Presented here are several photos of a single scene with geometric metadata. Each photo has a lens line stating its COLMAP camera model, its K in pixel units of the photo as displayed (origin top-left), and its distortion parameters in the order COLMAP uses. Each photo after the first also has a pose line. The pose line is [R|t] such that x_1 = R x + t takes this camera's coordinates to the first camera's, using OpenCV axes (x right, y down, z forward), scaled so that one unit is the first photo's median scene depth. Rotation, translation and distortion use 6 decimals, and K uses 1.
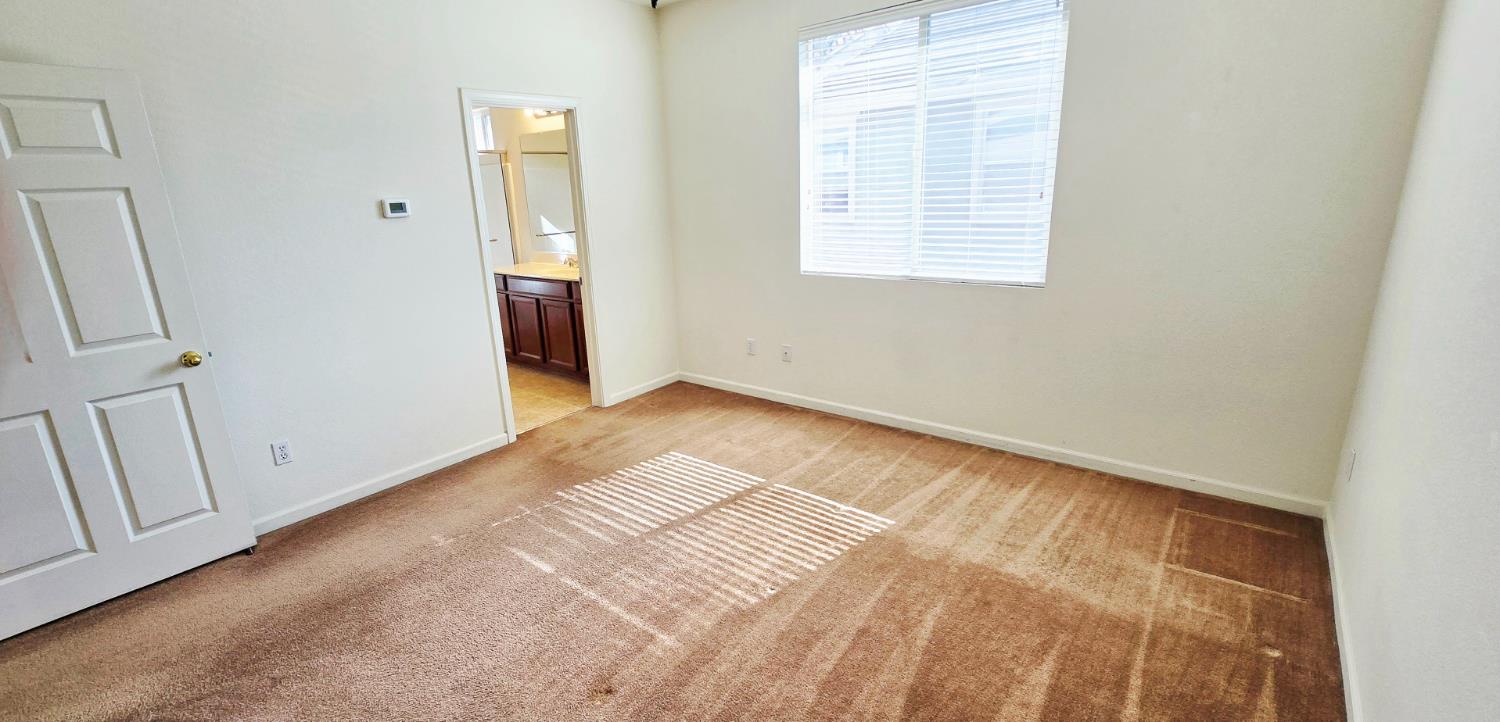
lens RADIAL K [[626.1, 0, 736.6], [0, 626.1, 352.9], [0, 0, 1]] dist [-0.000826, -0.000016]
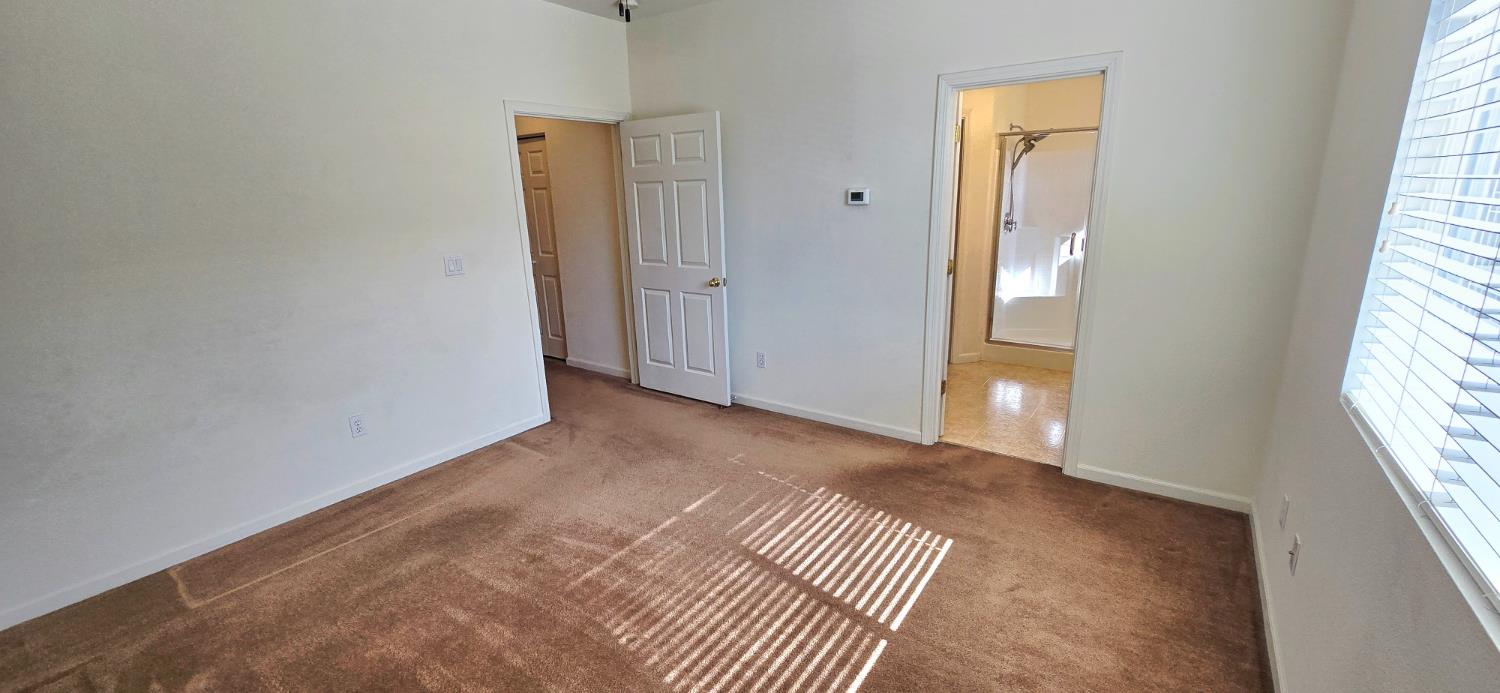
lens RADIAL K [[615.4, 0, 737.5], [0, 615.4, 349.5], [0, 0, 1]] dist [-0.001604, 0.000537]
pose [[0.072484, 0.297121, -0.952085, 0.515155], [-0.236131, 0.932568, 0.273054, -0.197900], [0.969014, 0.205025, 0.137756, 0.604240]]
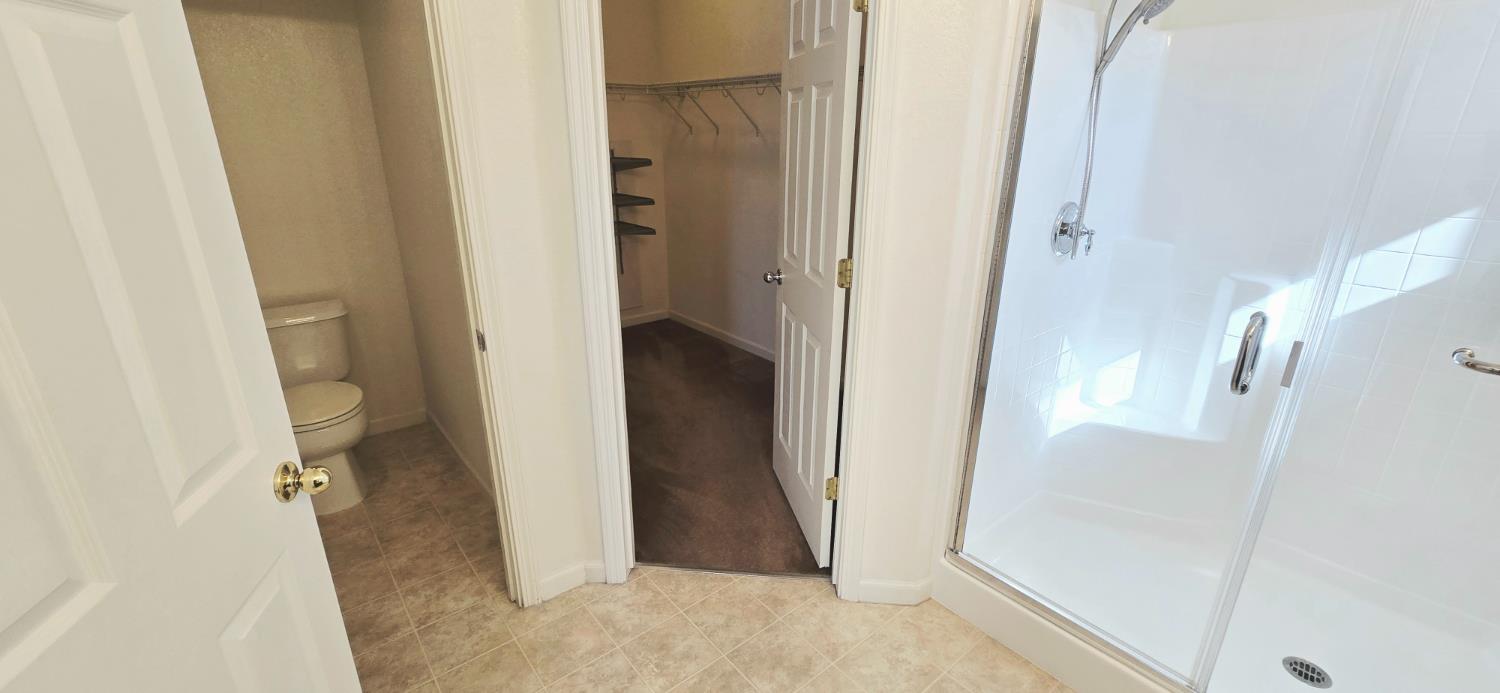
lens RADIAL K [[615.4, 0, 743.6], [0, 615.4, 338.7], [0, 0, 1]] dist [-0.001604, 0.000537]
pose [[-0.218784, 0.351034, -0.910444, -0.400309], [-0.239735, 0.885113, 0.398876, -0.295037], [0.945865, 0.305533, -0.109494, 1.221539]]
